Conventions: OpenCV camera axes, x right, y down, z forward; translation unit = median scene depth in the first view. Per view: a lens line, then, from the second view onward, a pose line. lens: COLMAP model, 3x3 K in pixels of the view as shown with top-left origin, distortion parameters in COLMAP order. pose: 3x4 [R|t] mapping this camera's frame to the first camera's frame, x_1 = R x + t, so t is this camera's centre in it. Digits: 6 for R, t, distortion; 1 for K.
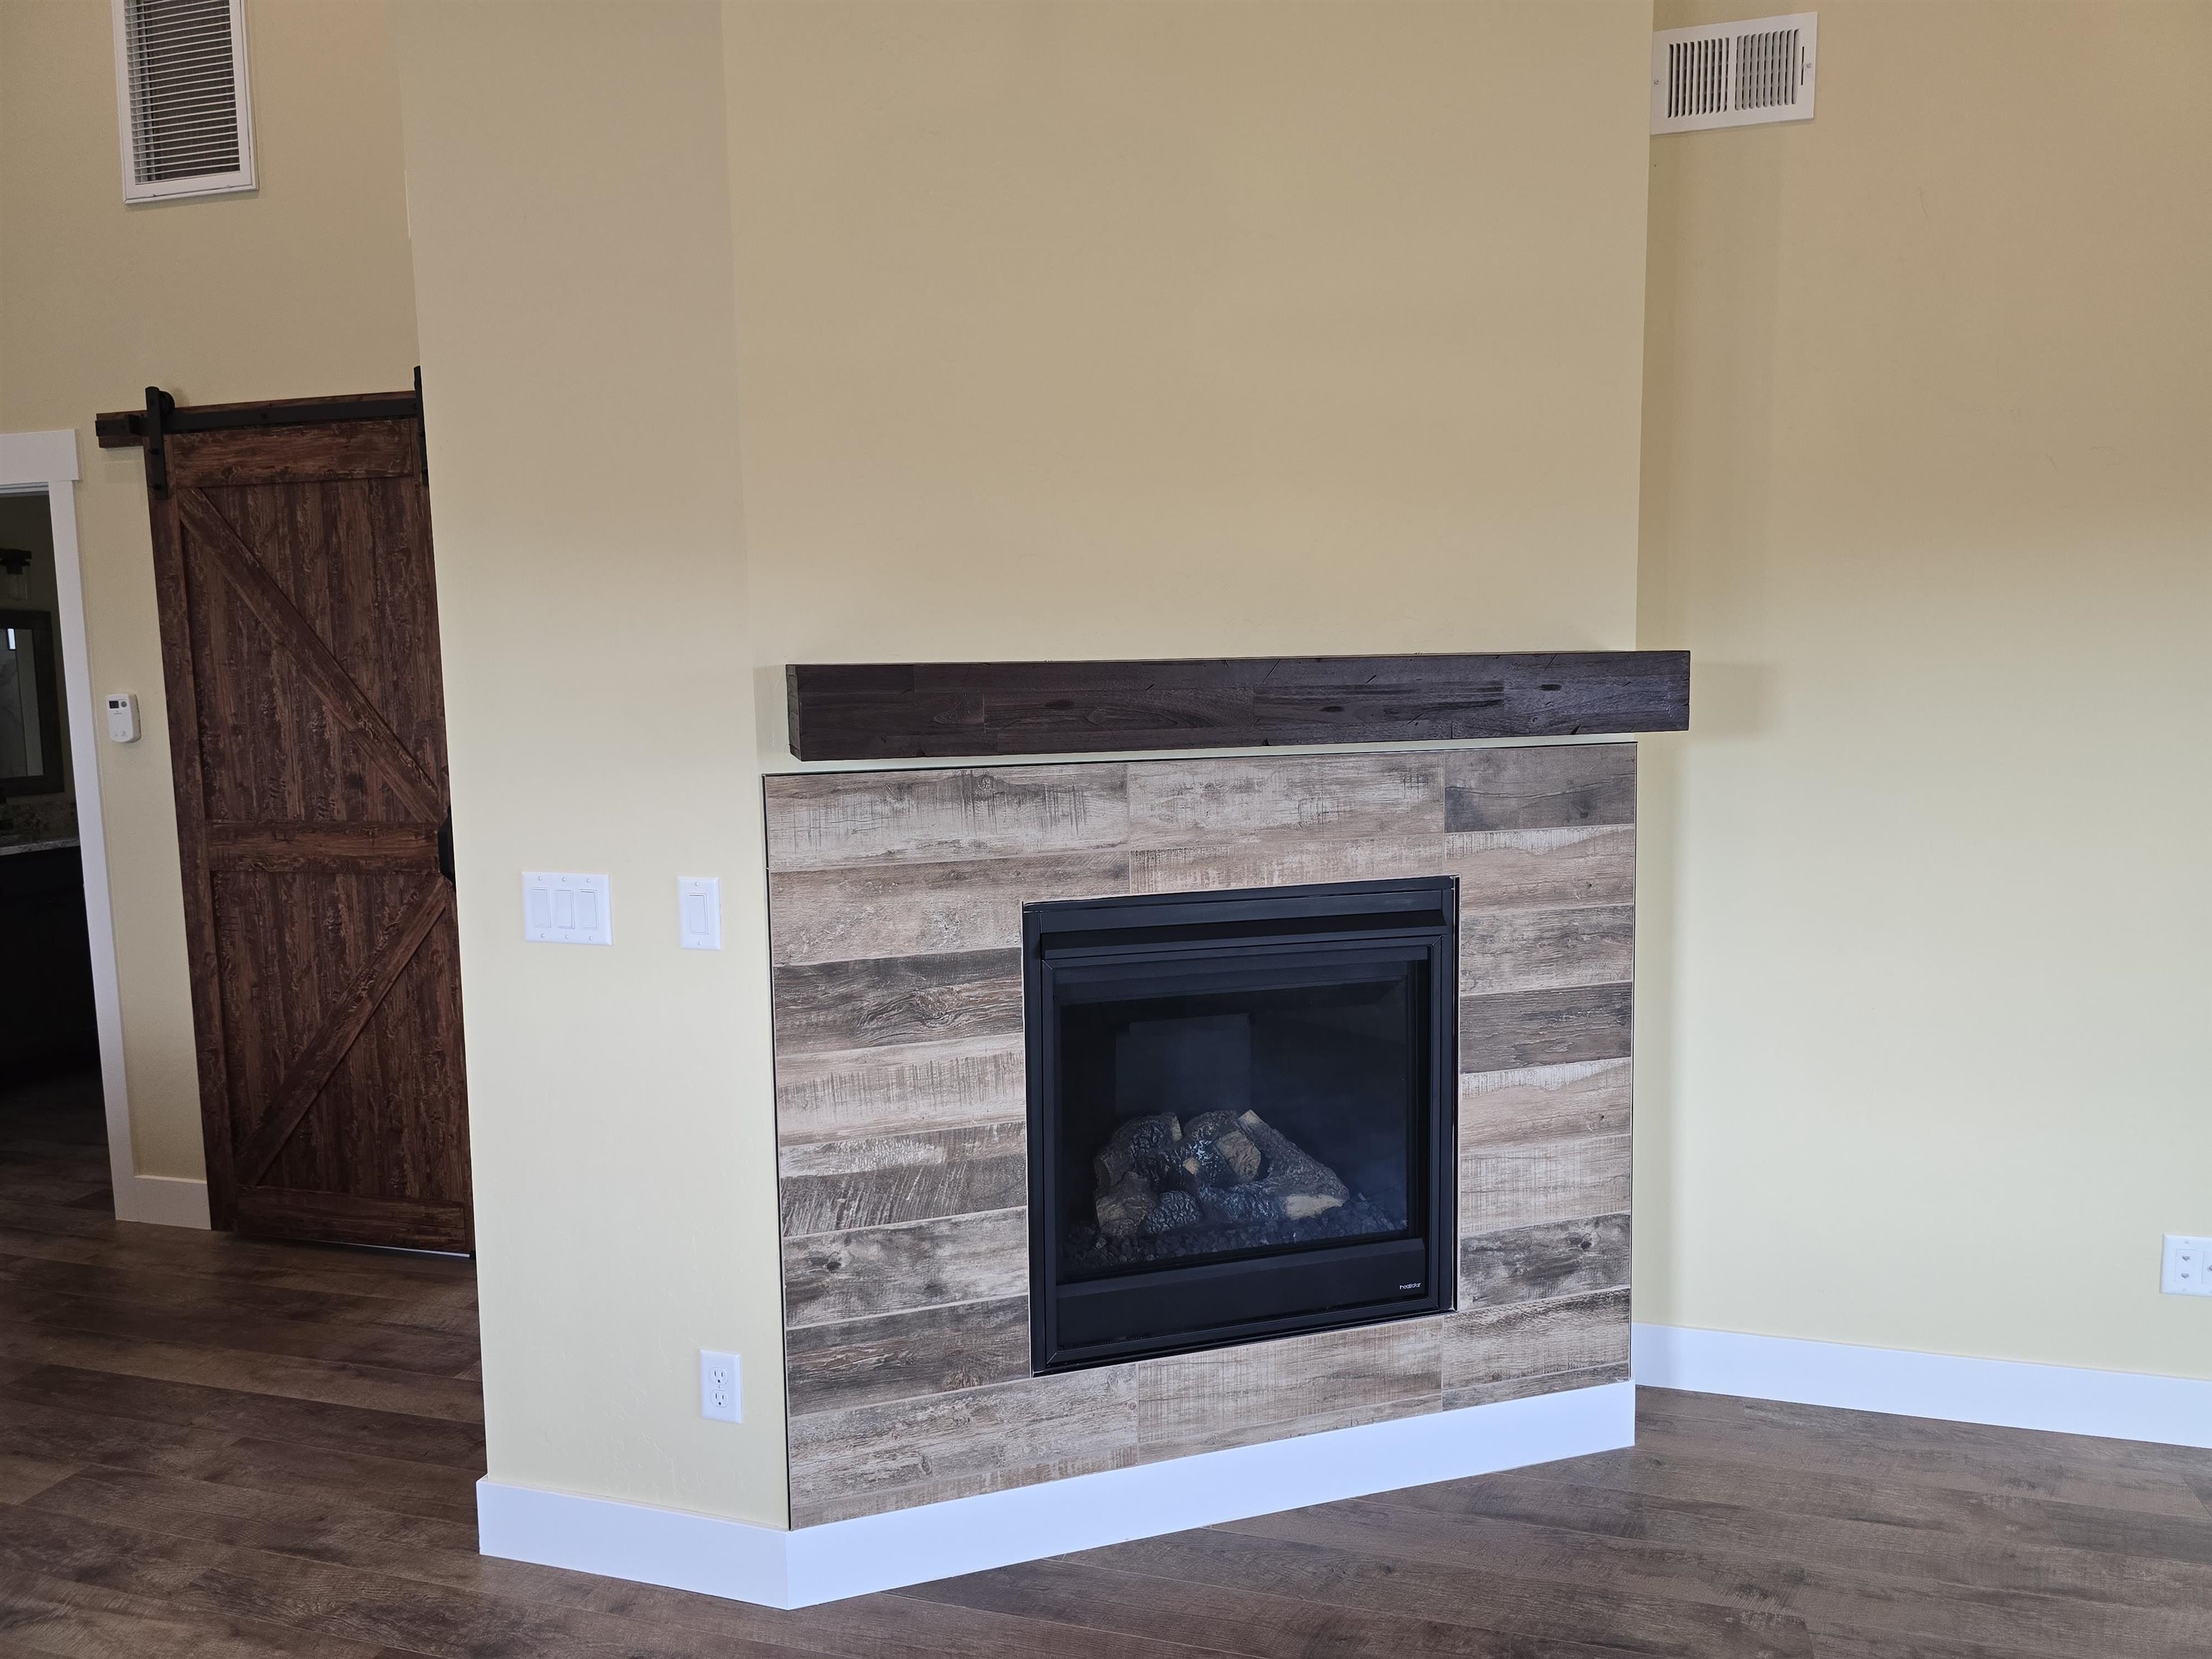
lens RADIAL K [[1481.3, 0, 1107.9], [0, 1481.3, 818.9], [0, 0, 1]] dist [0.068762, -0.069204]
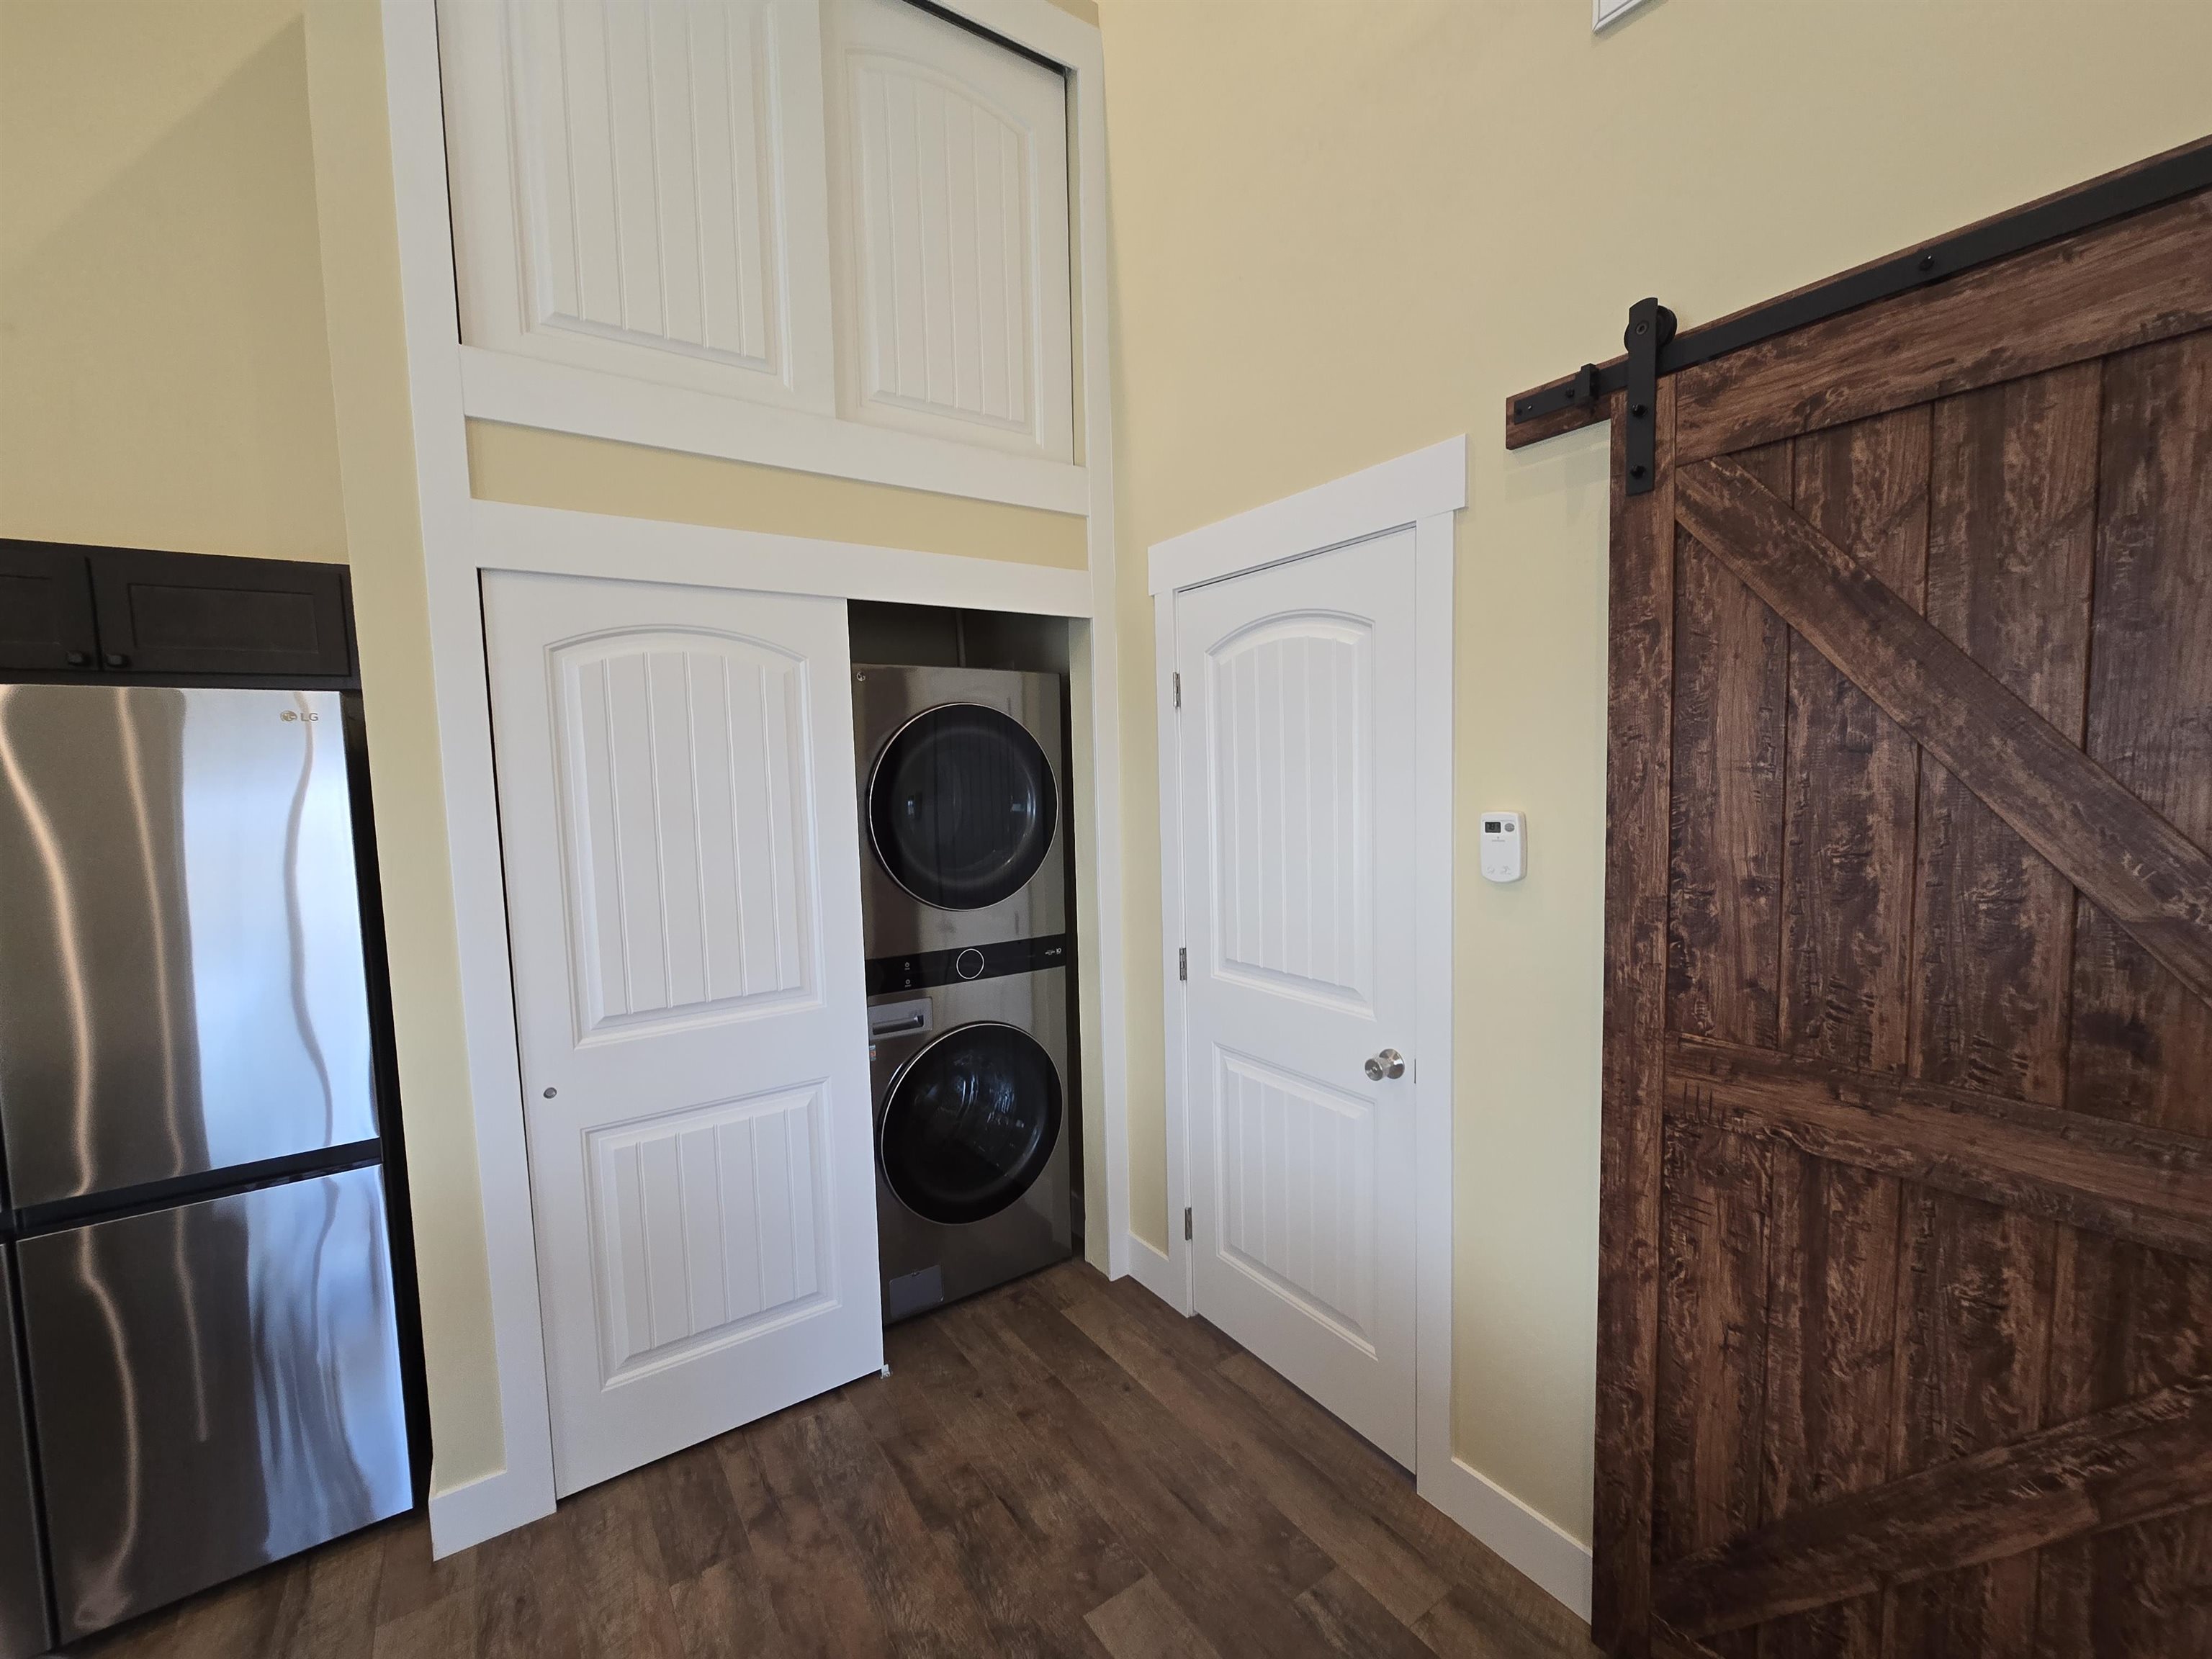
lens RADIAL K [[904.9, 0, 1092.0], [0, 904.9, 844.7], [0, 0, 1]] dist [-0.002500, -0.000168]
pose [[0.764365, 0.049411, -0.642888, -0.761000], [-0.050374, 0.998588, 0.016857, -0.093643], [0.642813, 0.019500, 0.765775, 0.805645]]
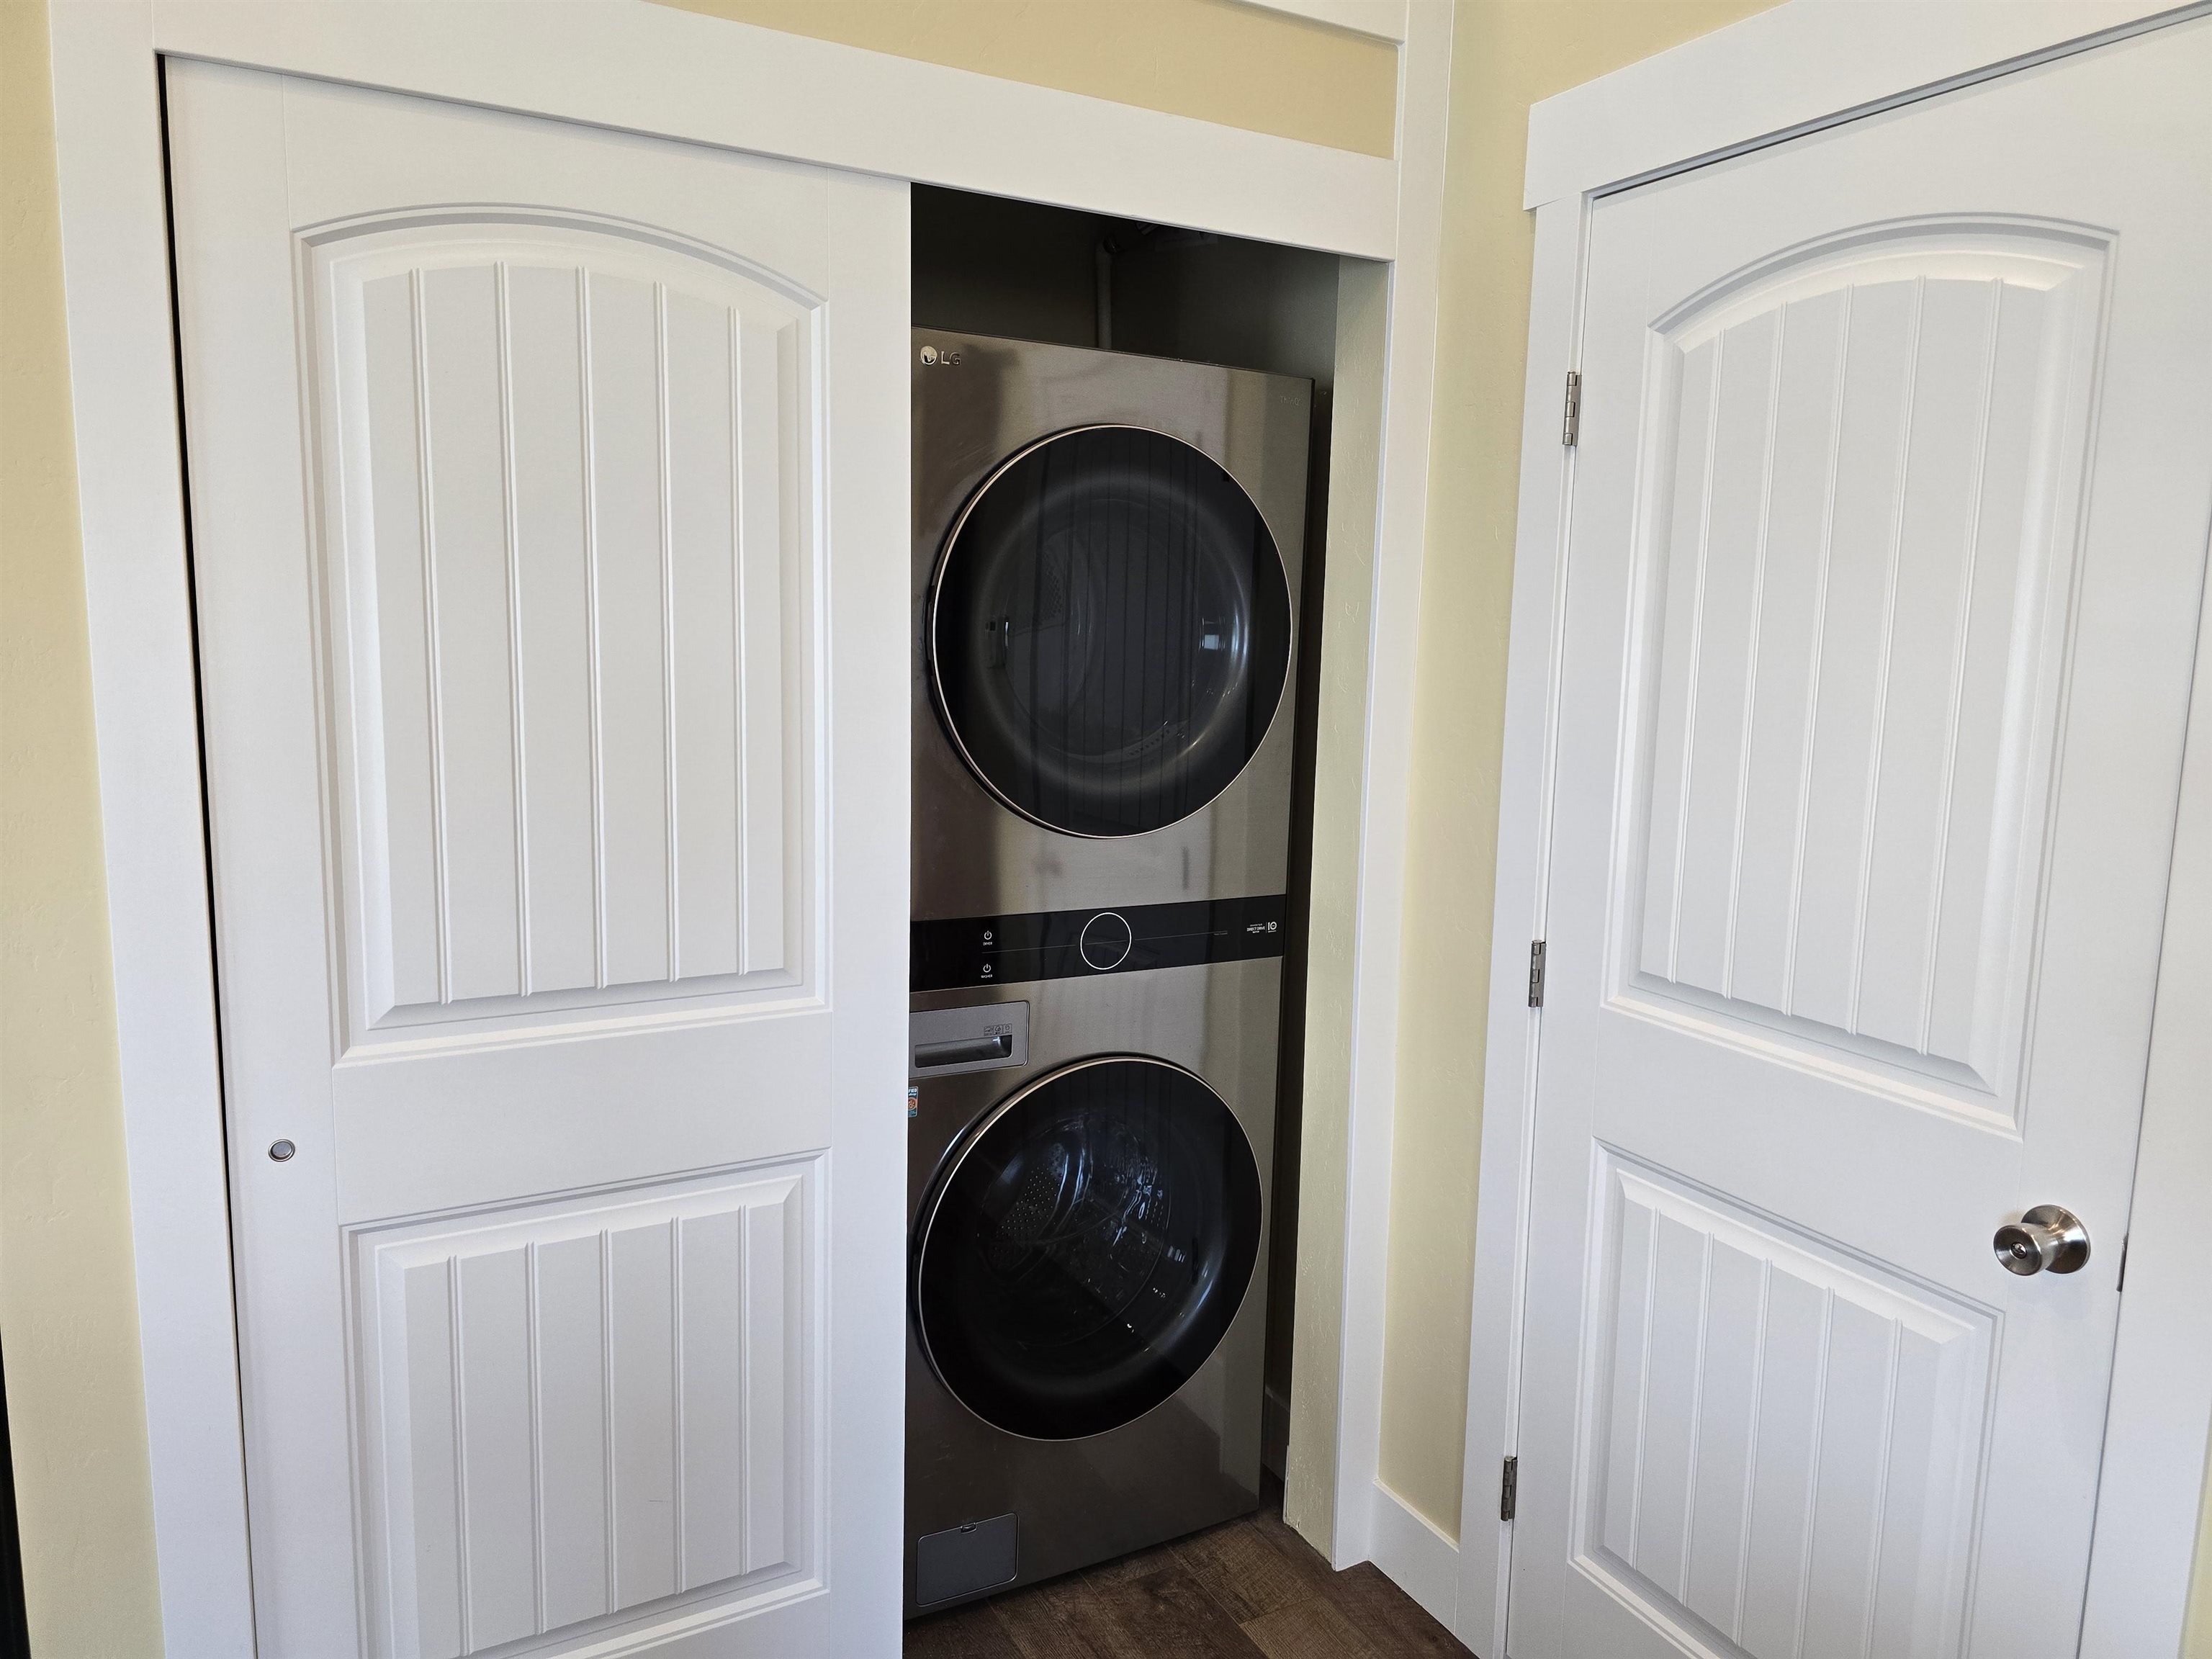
lens RADIAL K [[1481.3, 0, 1107.9], [0, 1481.3, 818.9], [0, 0, 1]] dist [0.068762, -0.069204]
pose [[0.700127, 0.132356, -0.701644, -0.905544], [-0.107271, 0.991014, 0.079903, -0.076352], [0.705914, 0.019324, 0.708034, 0.884950]]
